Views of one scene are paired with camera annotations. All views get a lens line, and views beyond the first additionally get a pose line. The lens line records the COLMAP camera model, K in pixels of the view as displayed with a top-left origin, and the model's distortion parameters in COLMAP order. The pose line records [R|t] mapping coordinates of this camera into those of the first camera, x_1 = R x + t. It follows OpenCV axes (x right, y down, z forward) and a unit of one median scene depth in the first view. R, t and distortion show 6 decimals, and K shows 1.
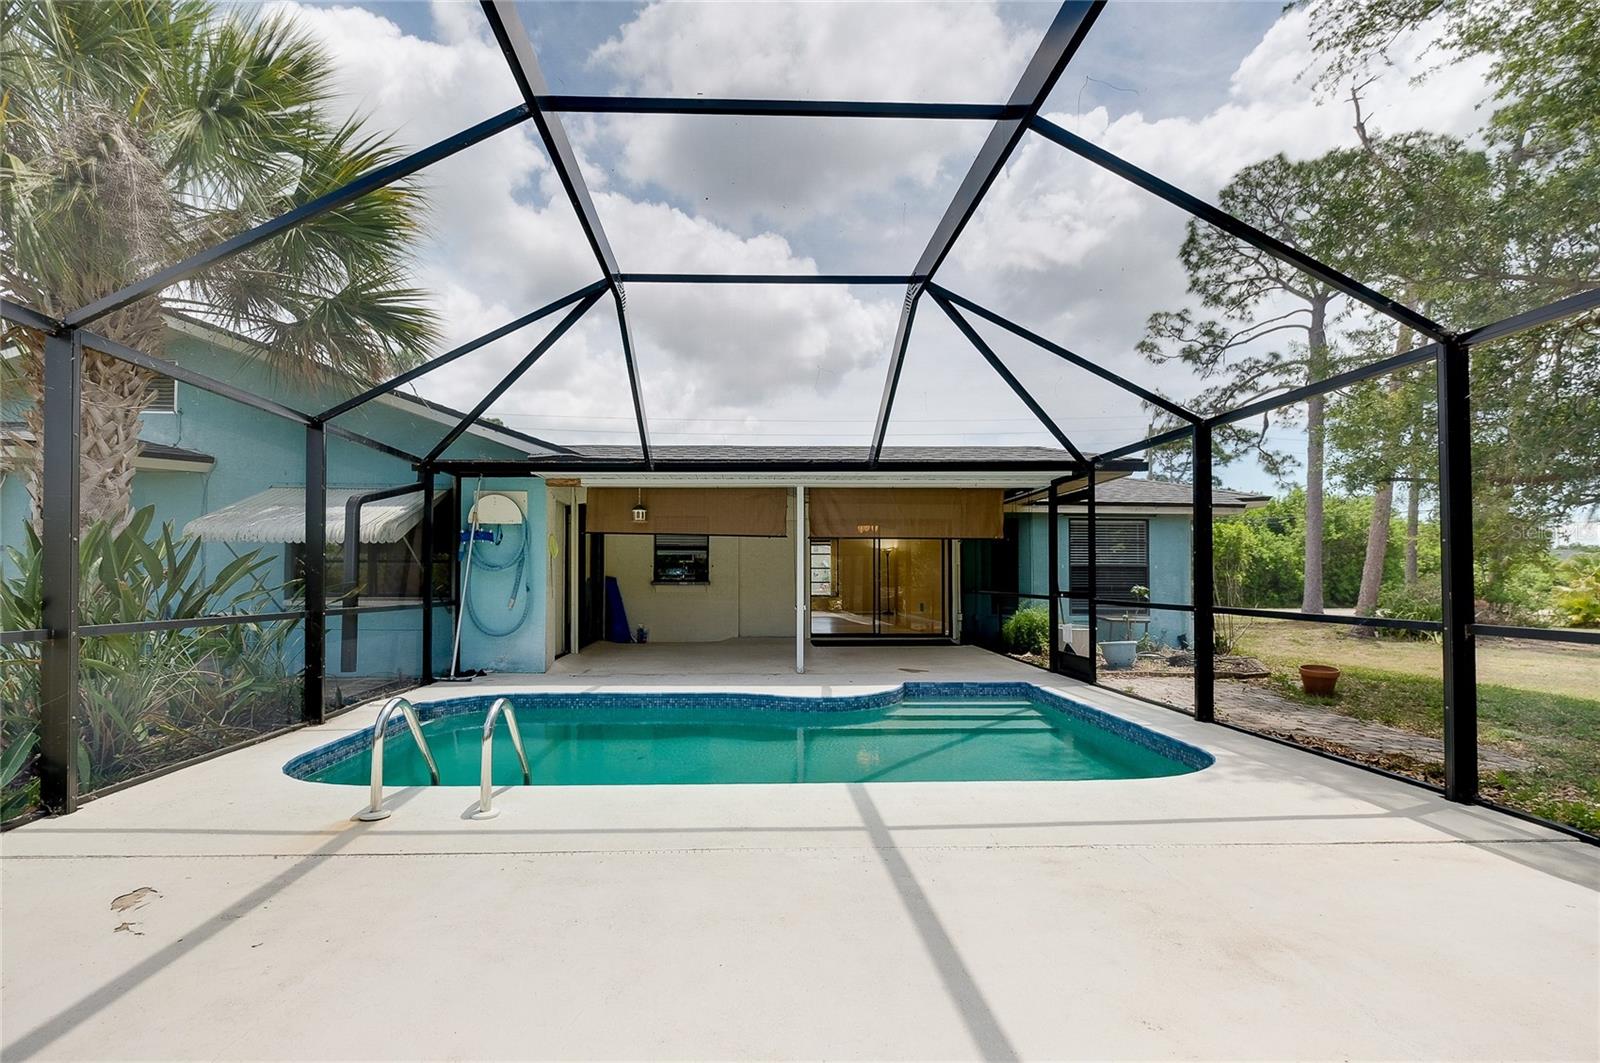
lens RADIAL K [[725.9, 0, 770.2], [0, 725.9, 563.7], [0, 0, 1]] dist [0.000268, -0.000260]
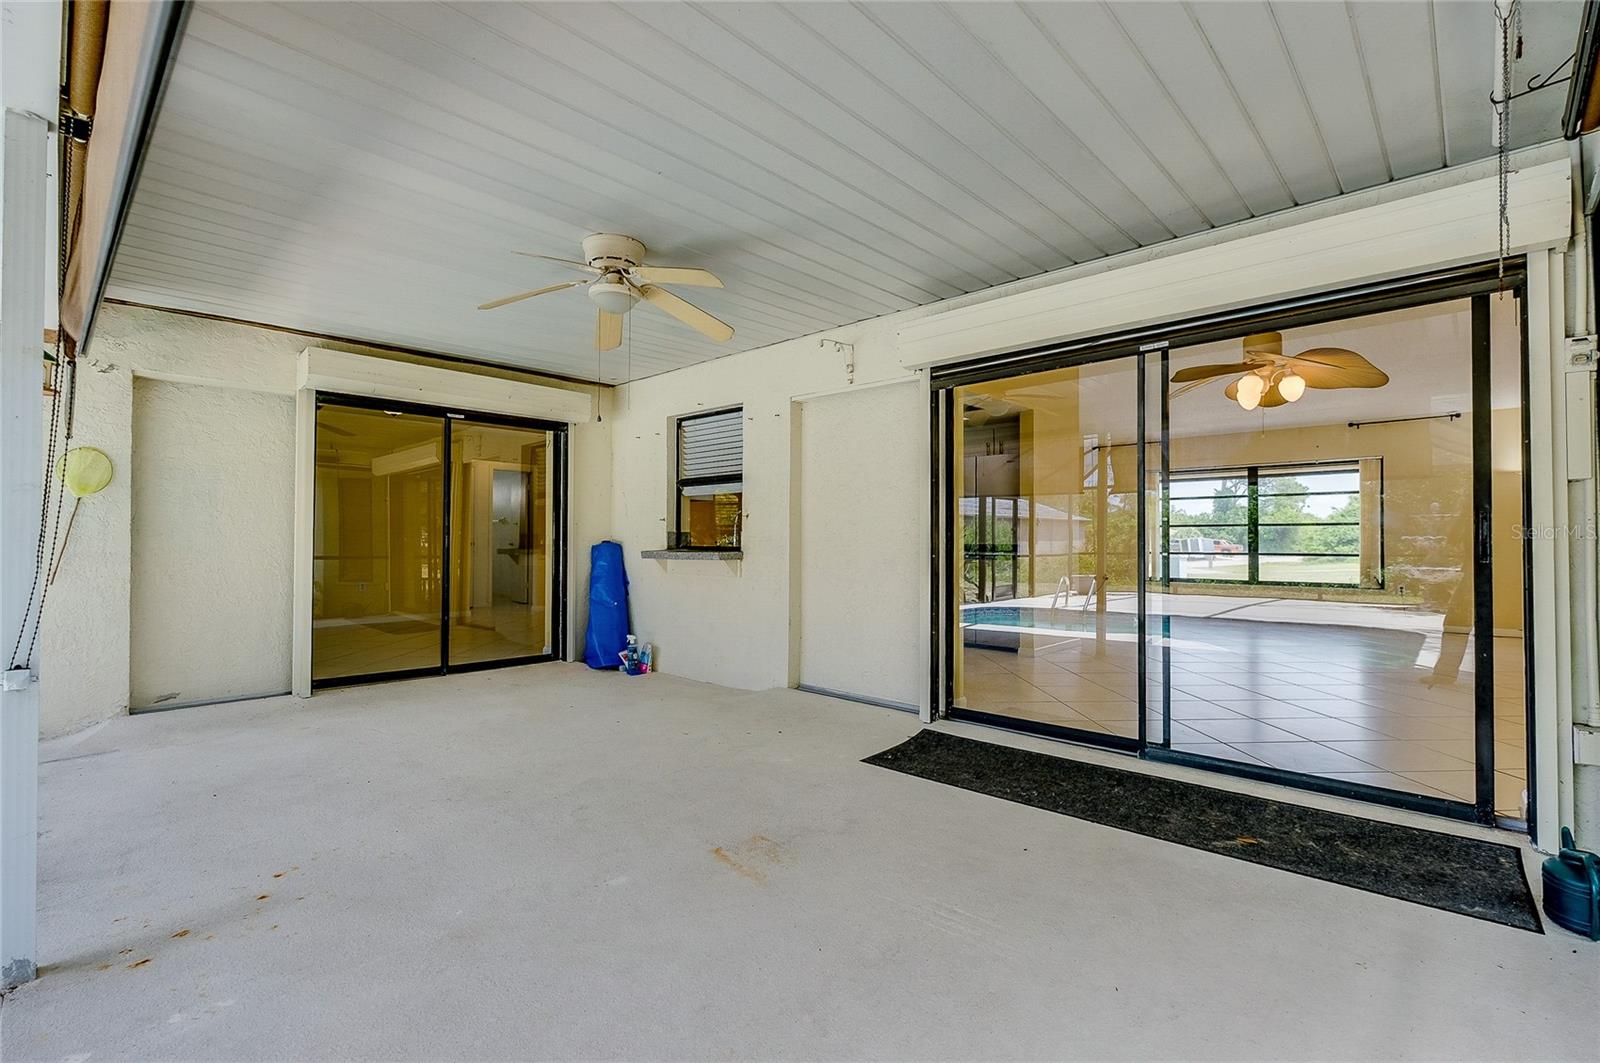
lens RADIAL K [[718.4, 0, 800.0], [0, 718.4, 531.5], [0, 0, 1]] dist [0.001016, 0.000085]
pose [[0.699276, -0.010142, -0.714780, 0.360222], [0.010504, 0.999937, -0.003911, 0.020286], [0.714775, -0.004773, 0.699339, 1.018611]]
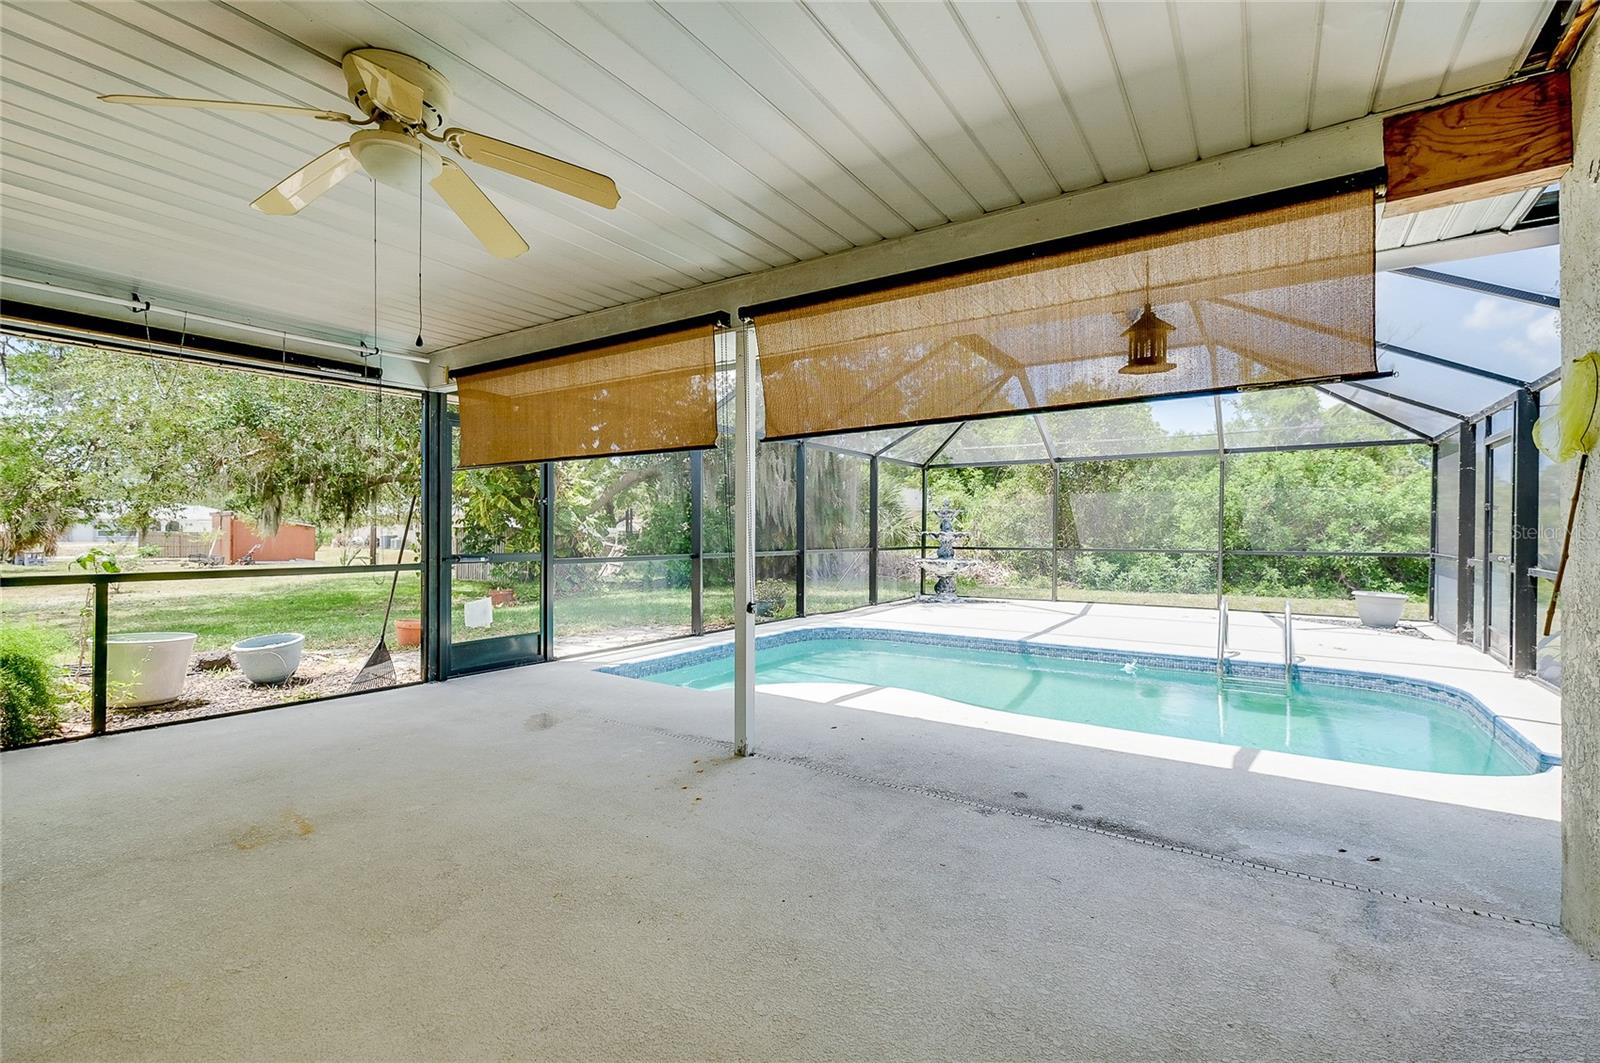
lens RADIAL K [[699.2, 0, 800.0], [0, 699.2, 531.5], [0, 0, 1]] dist [0.002333, 0.000337]
pose [[-0.806702, -0.003244, 0.590950, -0.238494], [-0.013736, 0.999818, -0.013263, 0.020788], [-0.590799, -0.018817, -0.806599, 1.326879]]
